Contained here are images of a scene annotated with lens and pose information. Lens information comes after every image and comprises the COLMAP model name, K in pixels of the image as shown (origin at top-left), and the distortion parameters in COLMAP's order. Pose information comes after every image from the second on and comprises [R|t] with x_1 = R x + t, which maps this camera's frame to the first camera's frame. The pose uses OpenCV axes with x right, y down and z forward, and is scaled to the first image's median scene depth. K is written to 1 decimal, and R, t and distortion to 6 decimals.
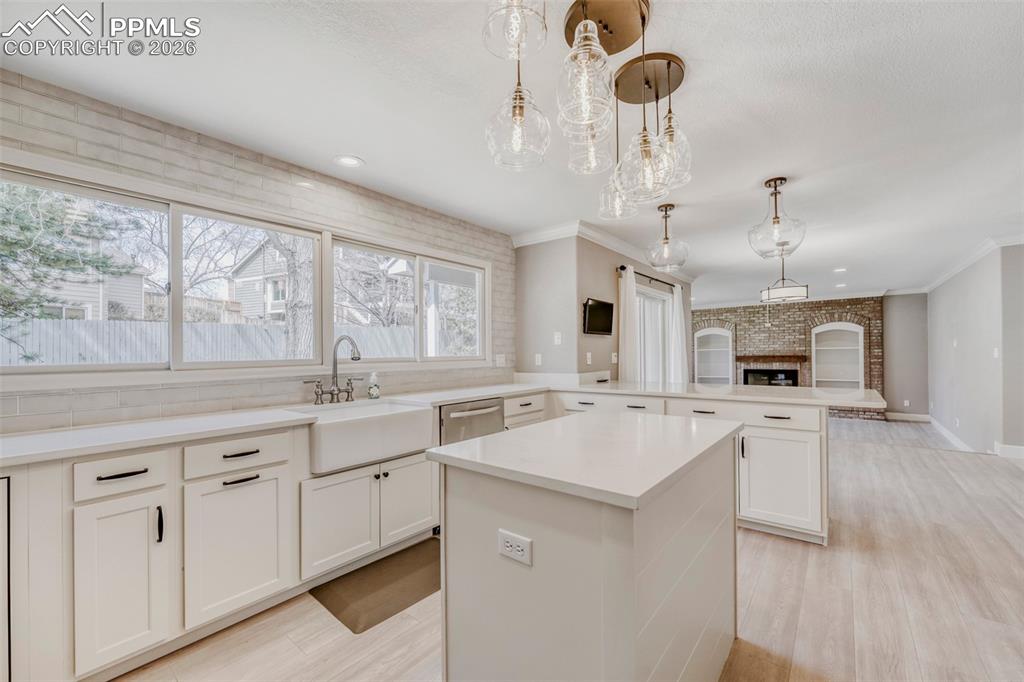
lens RADIAL K [[410.5, 0, 506.0], [0, 410.5, 350.0], [0, 0, 1]] dist [-0.002387, 0.000063]
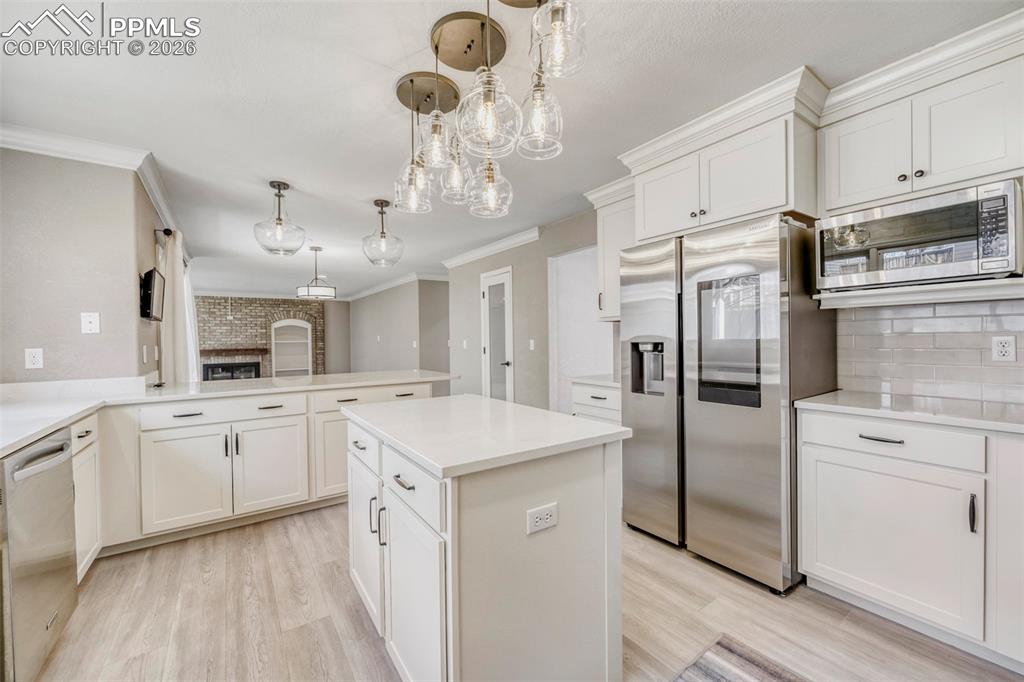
lens RADIAL K [[410.5, 0, 505.8], [0, 410.5, 349.2], [0, 0, 1]] dist [-0.002387, 0.000063]
pose [[0.282136, -0.015495, 0.959249, -0.129380], [0.003843, 0.999880, 0.015021, 0.001746], [-0.959367, -0.000552, 0.282161, 0.097264]]
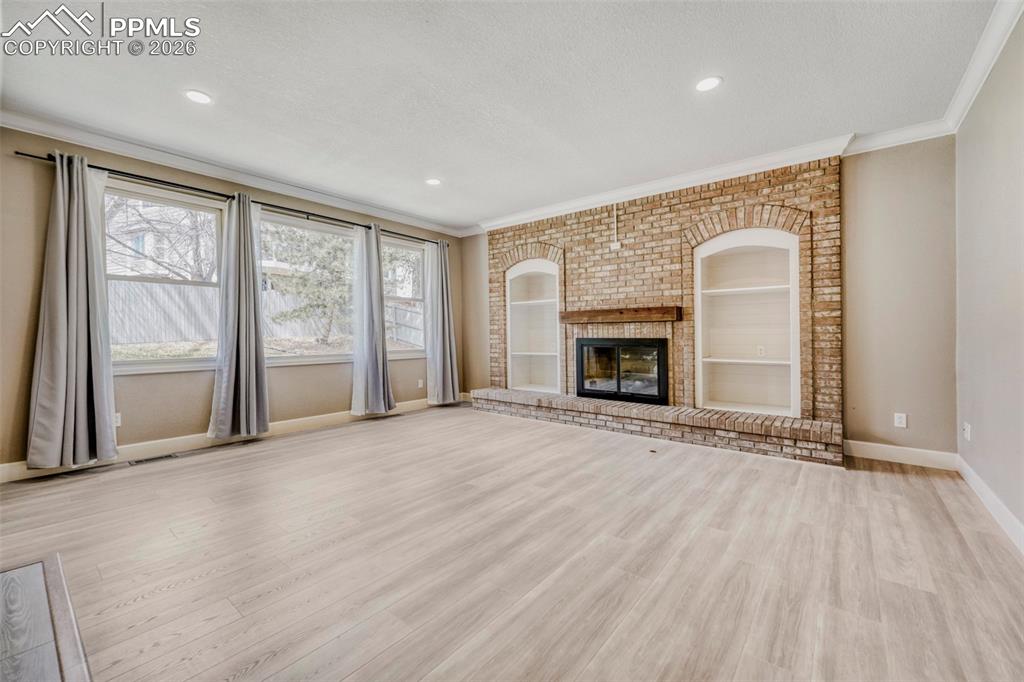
lens RADIAL K [[410.5, 0, 504.0], [0, 410.5, 328.4], [0, 0, 1]] dist [-0.002387, 0.000063]
pose [[0.999986, -0.003670, -0.003803, 0.552128], [0.003717, 0.999916, 0.012414, 0.031749], [0.003757, -0.012428, 0.999916, 0.557658]]
